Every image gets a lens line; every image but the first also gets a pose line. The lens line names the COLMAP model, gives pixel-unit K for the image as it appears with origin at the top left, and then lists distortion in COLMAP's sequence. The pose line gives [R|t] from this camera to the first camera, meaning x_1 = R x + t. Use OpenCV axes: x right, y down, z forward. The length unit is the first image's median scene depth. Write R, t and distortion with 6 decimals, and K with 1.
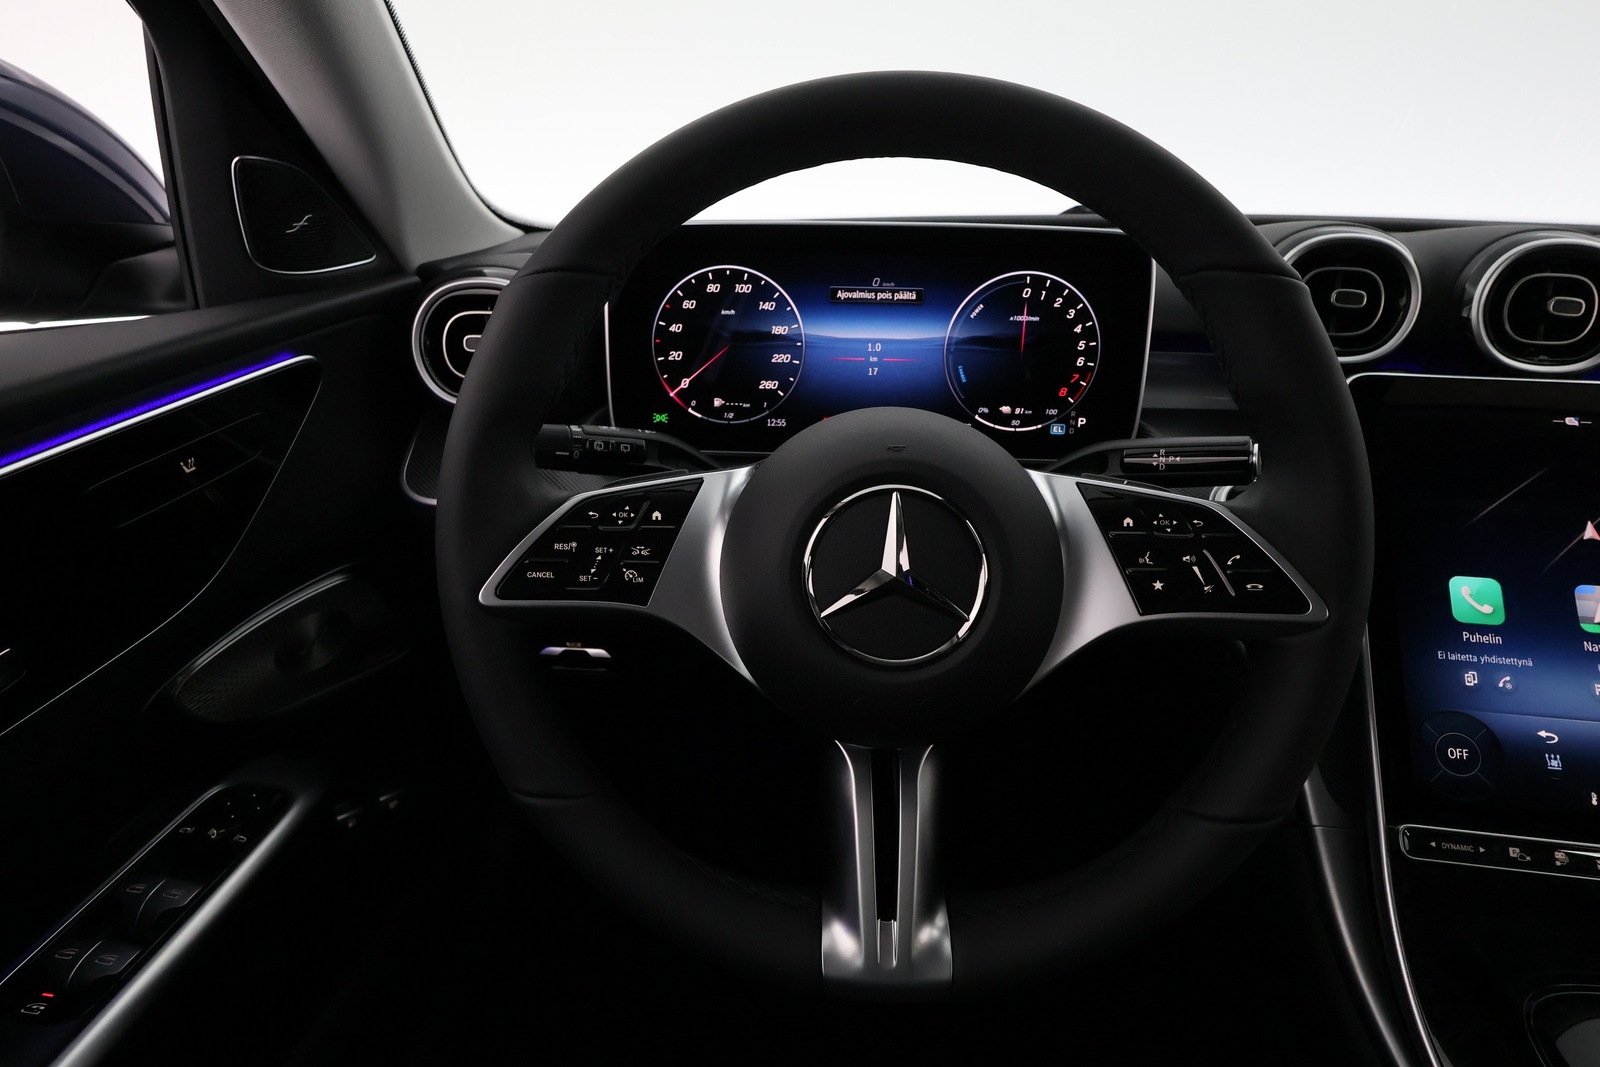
lens RADIAL K [[835.1, 0, 792.9], [0, 835.1, 528.1], [0, 0, 1]] dist [-0.004053, 0.004948]
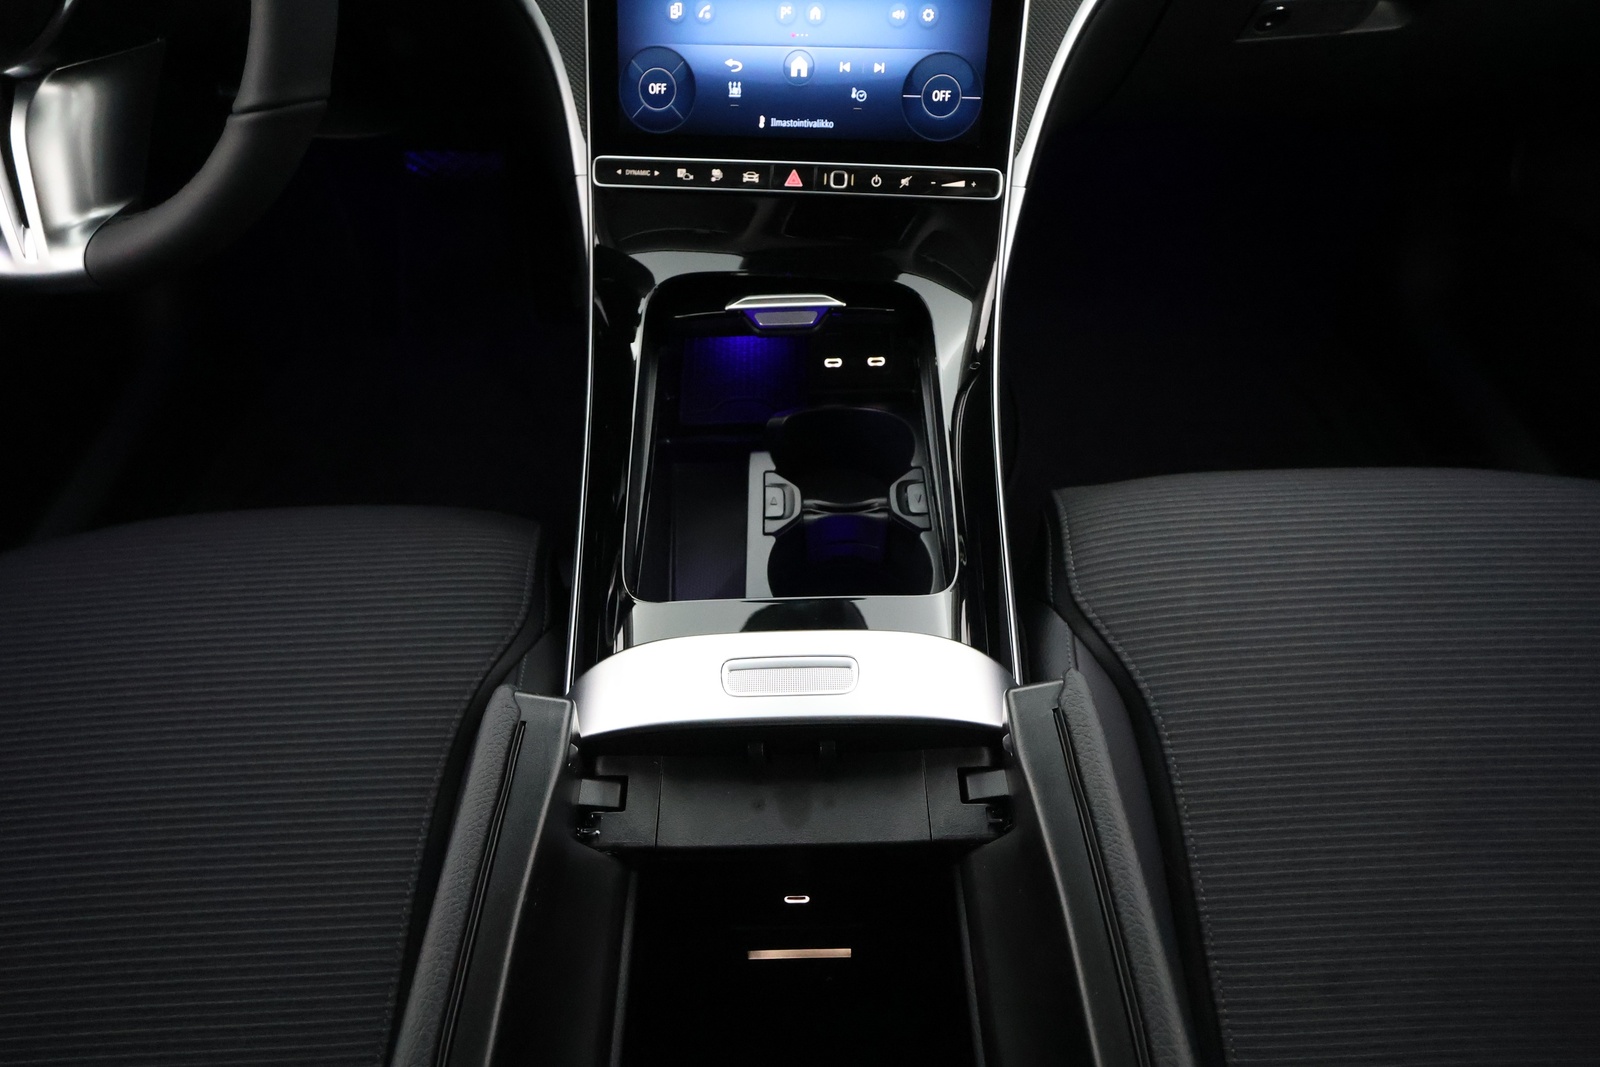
lens RADIAL K [[835.1, 0, 795.6], [0, 835.1, 540.0], [0, 0, 1]] dist [-0.004053, 0.004948]
pose [[0.997849, -0.064024, 0.014117, 0.790469], [0.047052, 0.849279, 0.525843, 0.176002], [-0.045656, -0.524047, 0.850465, -0.221621]]
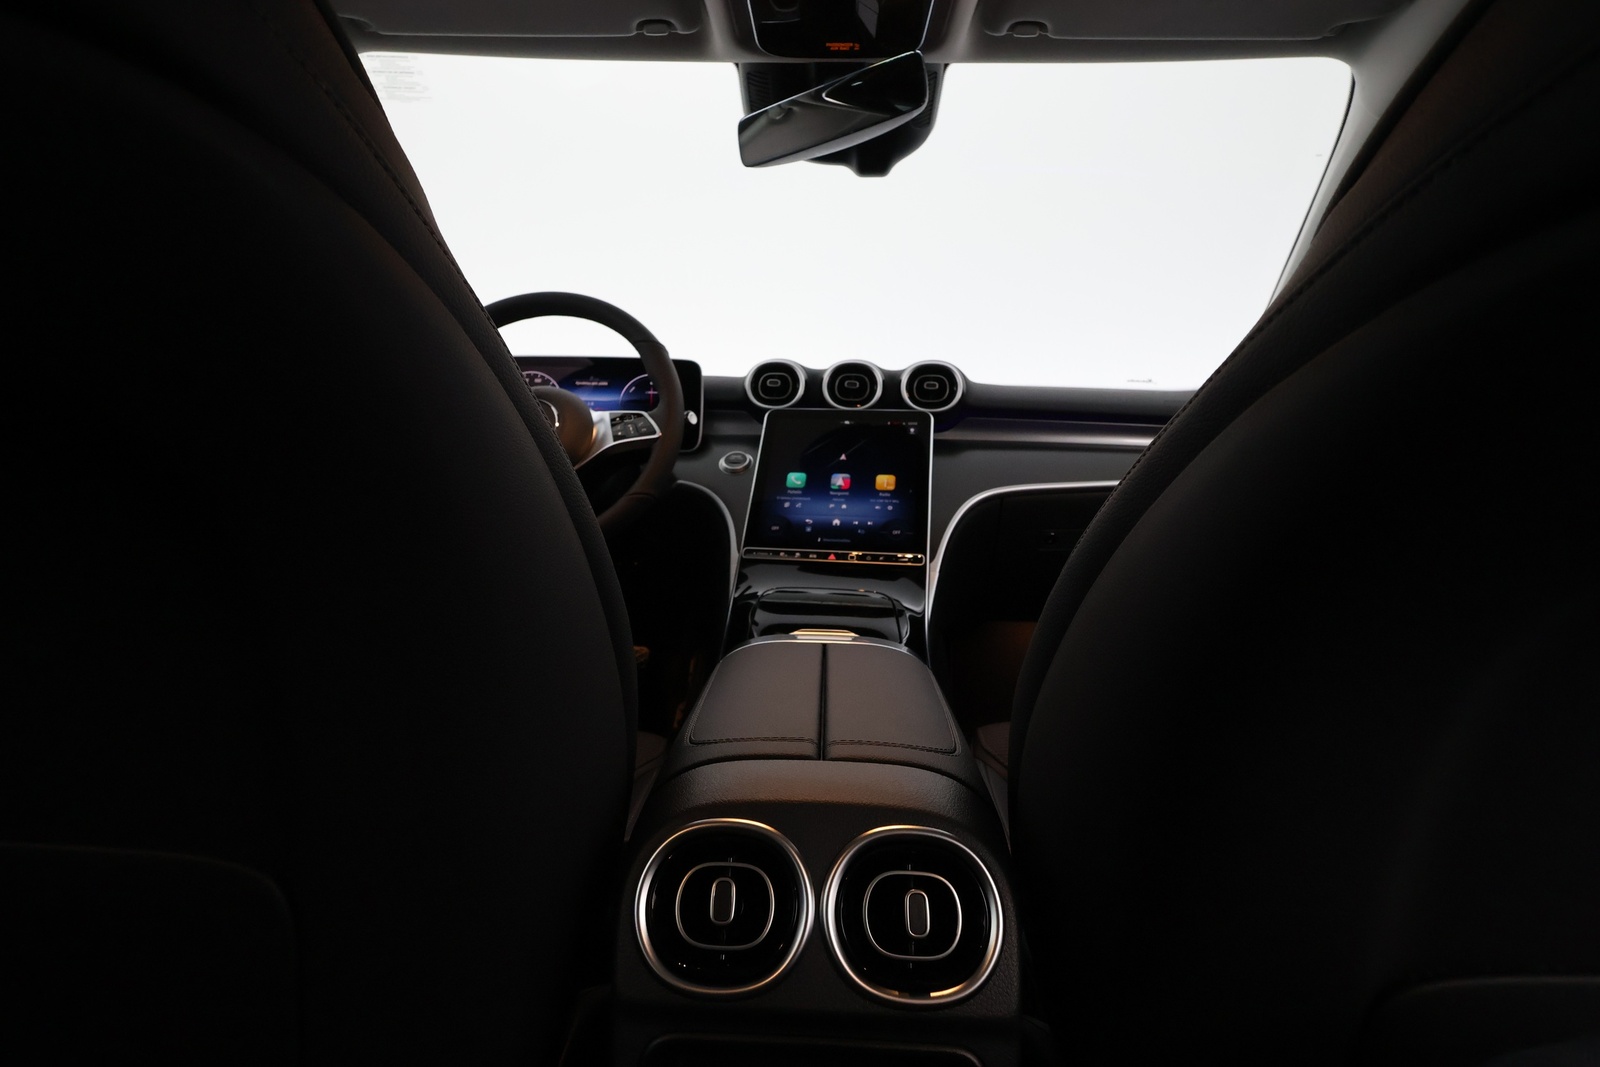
lens RADIAL K [[835.1, 0, 798.8], [0, 835.1, 522.3], [0, 0, 1]] dist [-0.004053, 0.004948]
pose [[0.999935, 0.010657, -0.003966, 0.751126], [-0.011366, 0.946658, -0.322039, 0.926016], [0.000323, 0.322063, 0.946718, -1.238964]]
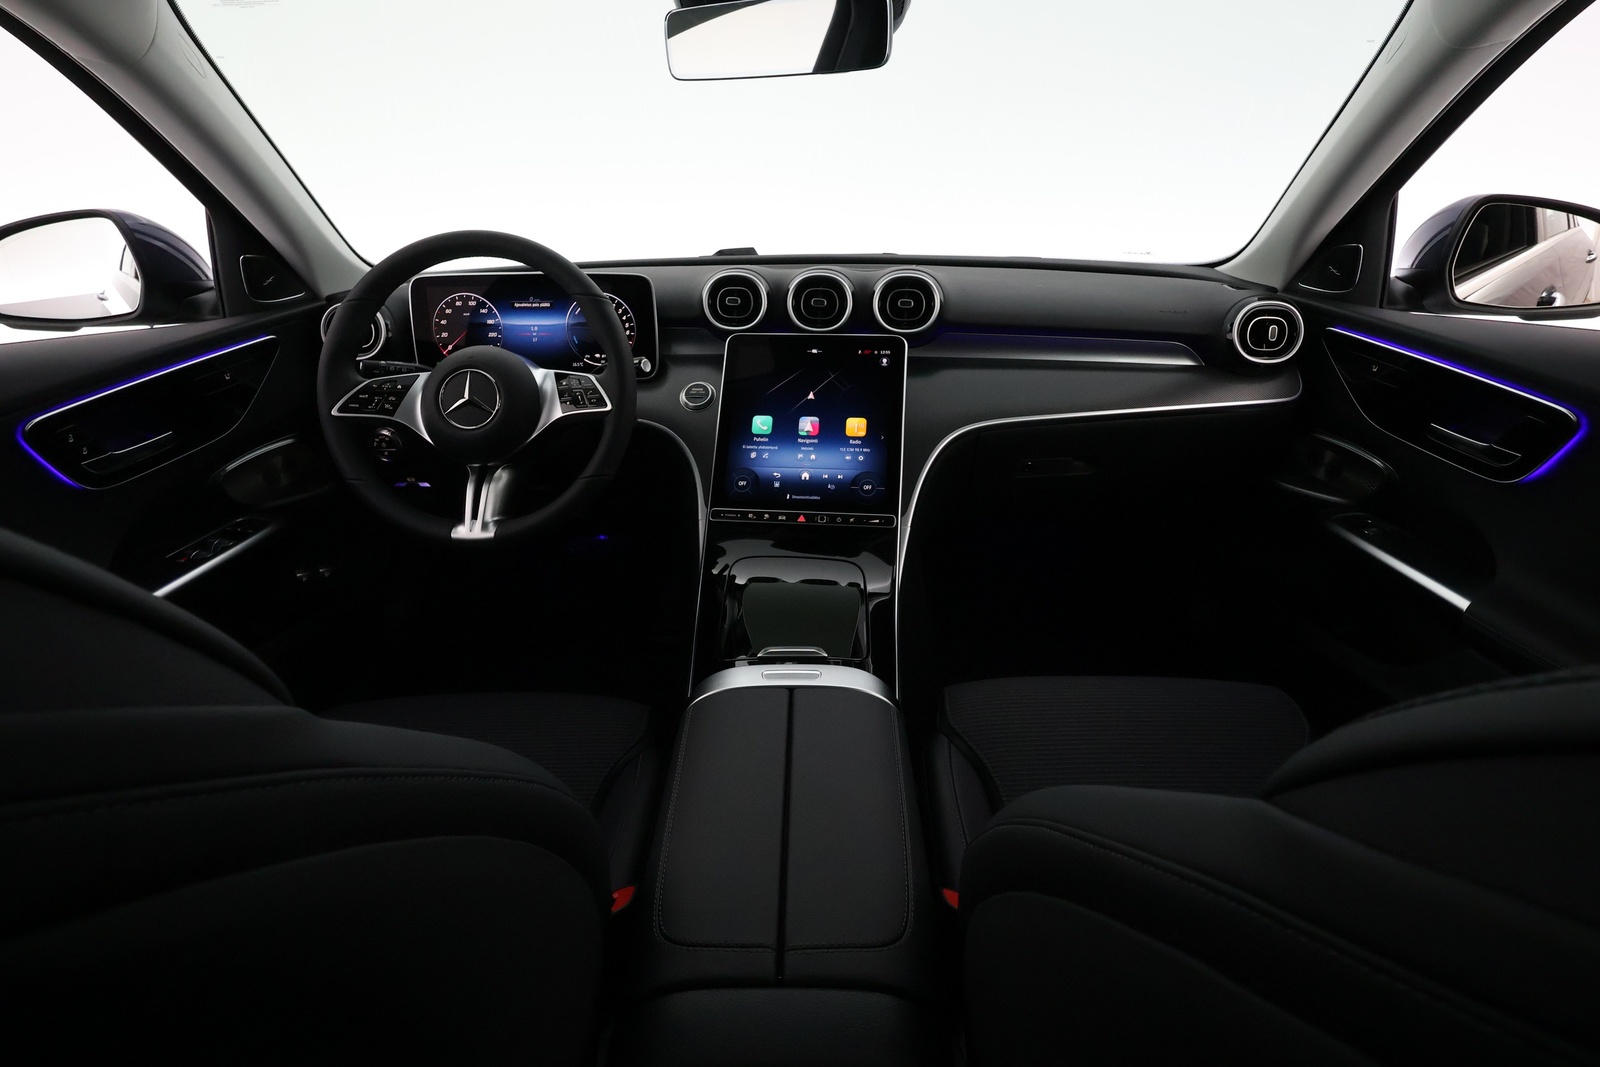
lens RADIAL K [[835.1, 0, 803.7], [0, 835.1, 527.4], [0, 0, 1]] dist [-0.004053, 0.004948]
pose [[0.999497, -0.027609, 0.015627, 0.800518], [0.027762, 0.999568, -0.009646, 0.367996], [-0.015354, 0.010075, 0.999831, -1.272931]]
